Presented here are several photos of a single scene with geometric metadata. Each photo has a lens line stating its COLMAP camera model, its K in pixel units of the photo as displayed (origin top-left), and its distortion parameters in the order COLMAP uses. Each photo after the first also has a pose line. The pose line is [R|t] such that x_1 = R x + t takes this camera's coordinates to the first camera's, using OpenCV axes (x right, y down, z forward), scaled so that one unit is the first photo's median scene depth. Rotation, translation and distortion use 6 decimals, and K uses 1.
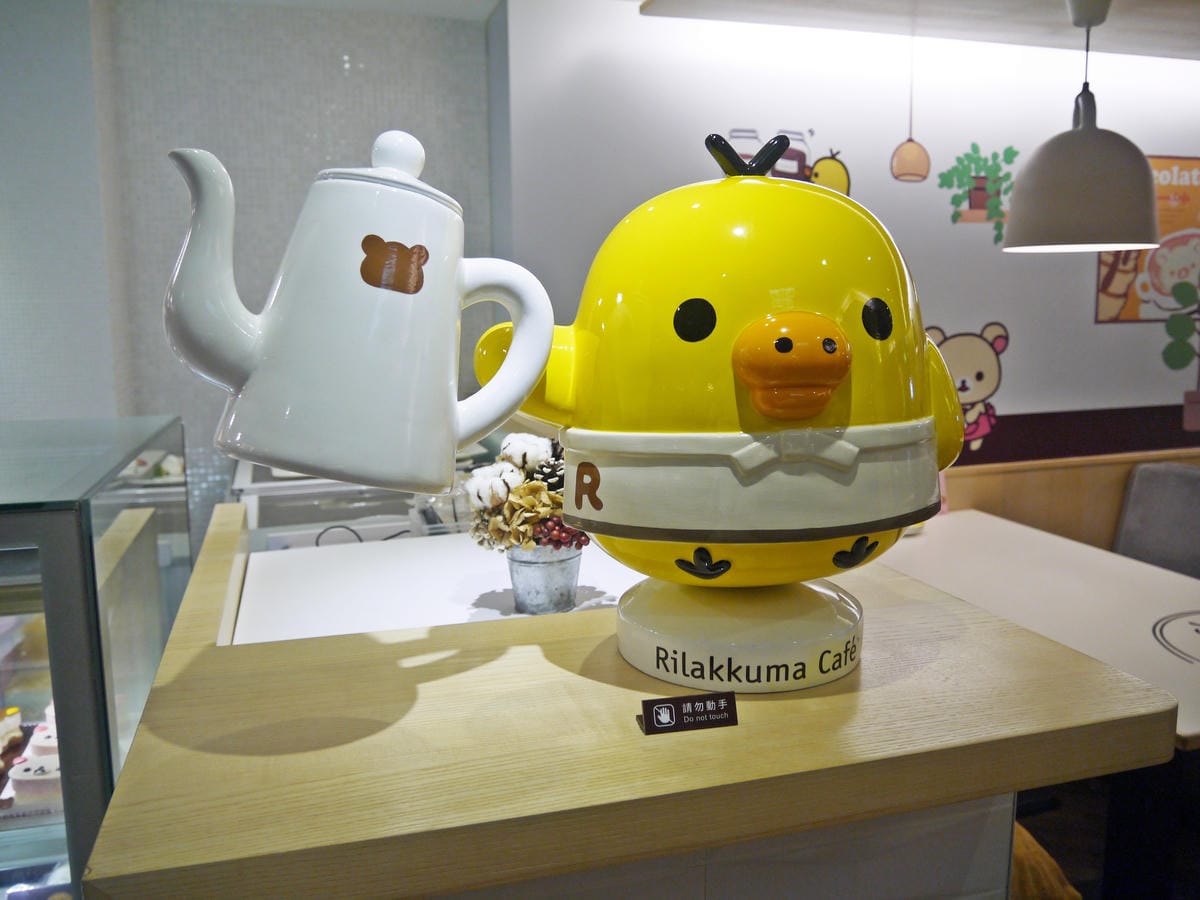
lens RADIAL K [[1006.9, 0, 597.2], [0, 1006.9, 446.3], [0, 0, 1]] dist [-0.041747, 0.026971]
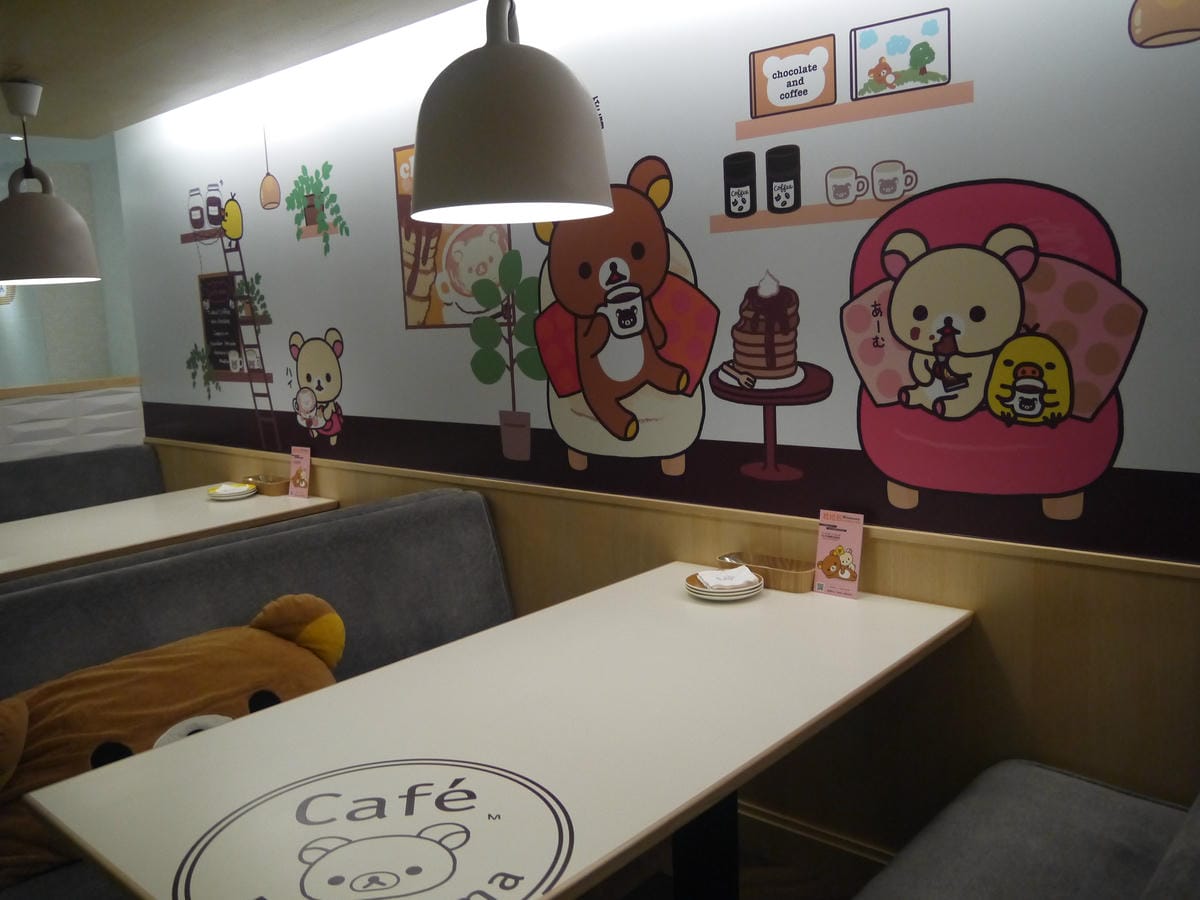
lens RADIAL K [[1006.9, 0, 597.2], [0, 1006.9, 446.3], [0, 0, 1]] dist [-0.041747, 0.026971]
pose [[0.505228, 0.115656, -0.855201, 1.466500], [-0.081819, 0.992934, 0.085946, -0.113157], [0.859098, 0.026550, 0.511121, 0.695678]]
